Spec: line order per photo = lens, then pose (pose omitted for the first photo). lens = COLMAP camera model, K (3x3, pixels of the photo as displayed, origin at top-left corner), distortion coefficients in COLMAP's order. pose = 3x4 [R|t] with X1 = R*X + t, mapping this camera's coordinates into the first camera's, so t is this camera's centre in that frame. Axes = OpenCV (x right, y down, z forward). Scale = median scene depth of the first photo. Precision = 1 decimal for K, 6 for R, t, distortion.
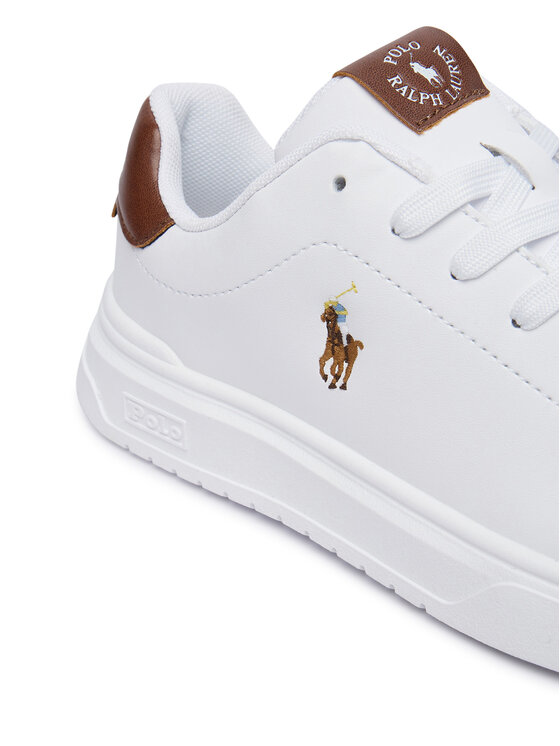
lens RADIAL K [[1178.2, 0, 280.0], [0, 1178.2, 373.0], [0, 0, 1]] dist [0.002667, -0.023920]
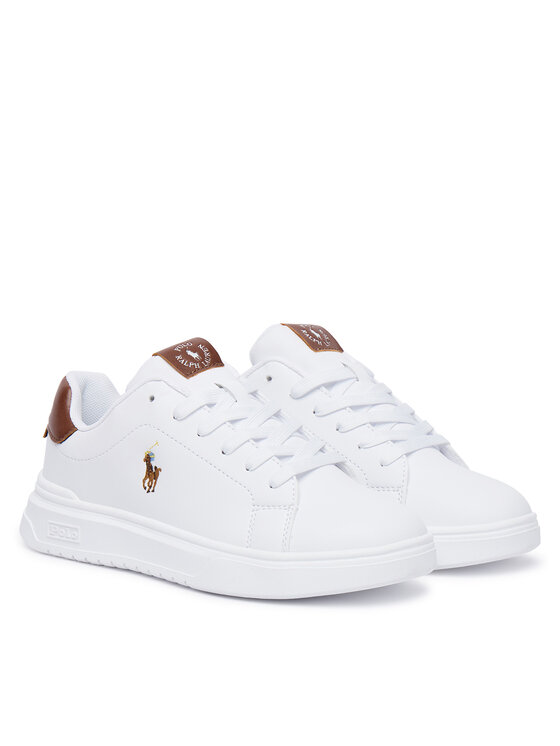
lens RADIAL K [[2042.4, 0, 280.0], [0, 2042.4, 373.0], [0, 0, 1]] dist [-0.605884, -0.099724]
pose [[0.999632, 0.016360, 0.021616, 0.201830], [-0.008495, 0.946250, -0.323324, 1.009350], [-0.025744, 0.323022, 0.946041, -2.605284]]
